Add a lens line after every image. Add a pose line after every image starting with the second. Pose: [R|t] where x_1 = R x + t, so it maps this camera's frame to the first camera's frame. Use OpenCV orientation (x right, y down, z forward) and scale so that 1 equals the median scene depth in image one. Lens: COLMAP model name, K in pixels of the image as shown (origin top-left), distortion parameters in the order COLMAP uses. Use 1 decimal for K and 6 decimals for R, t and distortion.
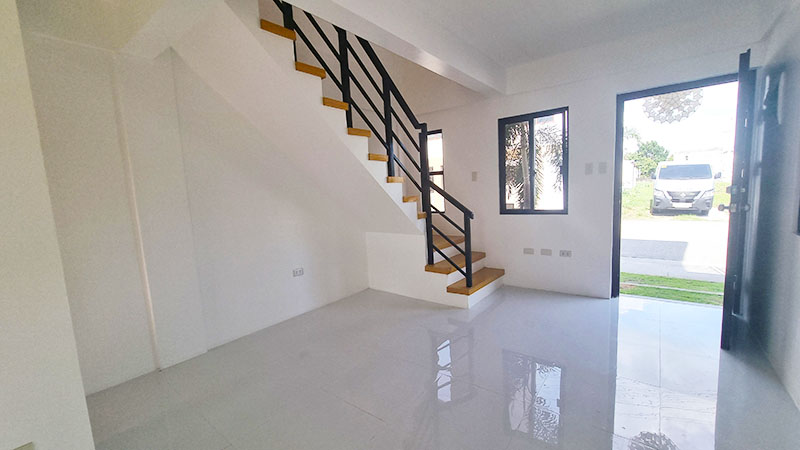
lens RADIAL K [[329.7, 0, 402.4], [0, 329.7, 226.2], [0, 0, 1]] dist [-0.000015, -0.000752]
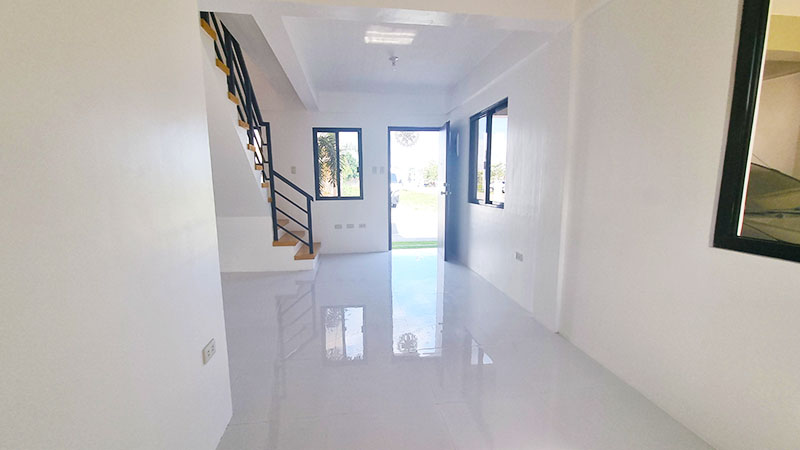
lens RADIAL K [[329.7, 0, 397.3], [0, 329.7, 223.9], [0, 0, 1]] dist [-0.000015, -0.000752]
pose [[0.698841, -0.044305, 0.713904, -0.475225], [0.049009, 0.998700, 0.014004, 0.062369], [-0.713597, 0.025201, 0.700103, -0.167285]]
